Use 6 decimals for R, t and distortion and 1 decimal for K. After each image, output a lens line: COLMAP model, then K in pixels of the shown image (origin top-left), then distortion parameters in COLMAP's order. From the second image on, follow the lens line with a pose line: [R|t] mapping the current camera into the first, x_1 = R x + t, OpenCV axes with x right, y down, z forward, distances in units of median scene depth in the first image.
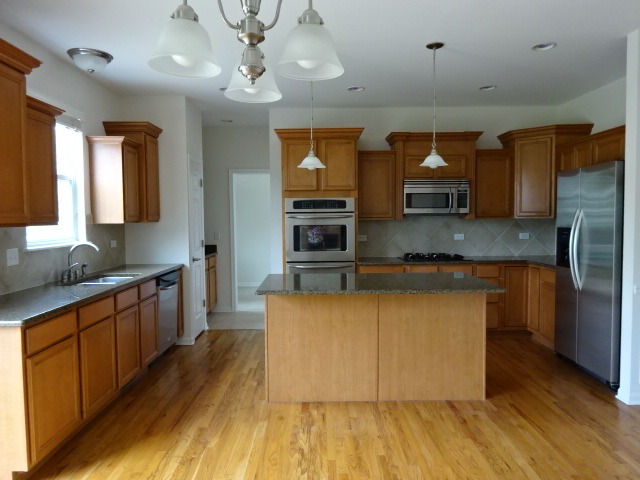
lens RADIAL K [[471.5, 0, 320.0], [0, 471.5, 240.0], [0, 0, 1]] dist [0.002284, -0.006199]
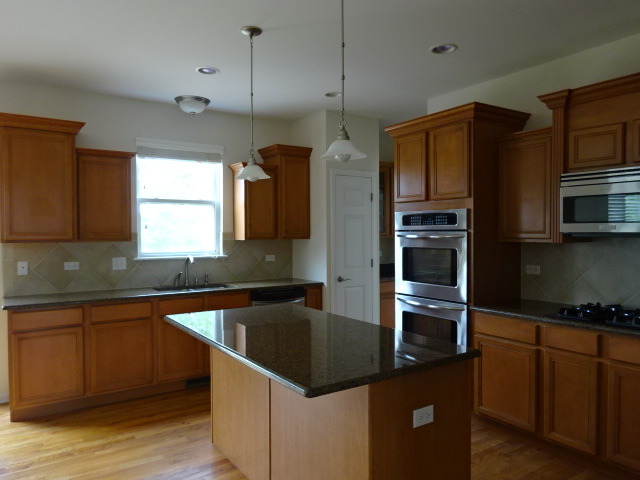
lens RADIAL K [[471.5, 0, 320.0], [0, 471.5, 240.0], [0, 0, 1]] dist [0.002284, -0.006199]
pose [[0.548773, 0.022443, -0.835670, 0.520587], [-0.042139, 0.999111, -0.000840, -0.035951], [0.834909, 0.035676, 0.549231, 0.460771]]
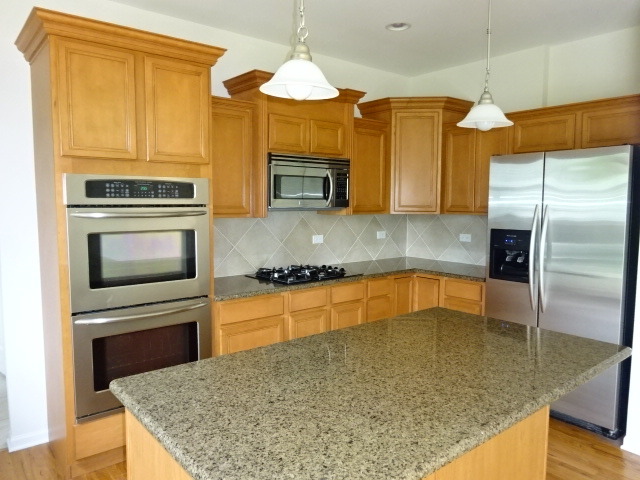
lens RADIAL K [[471.5, 0, 320.0], [0, 471.5, 240.0], [0, 0, 1]] dist [0.002284, -0.006199]
pose [[0.772994, -0.041641, 0.633045, -0.172072], [0.019140, 0.998920, 0.042336, -0.040034], [-0.634124, -0.020610, 0.772957, 0.502485]]
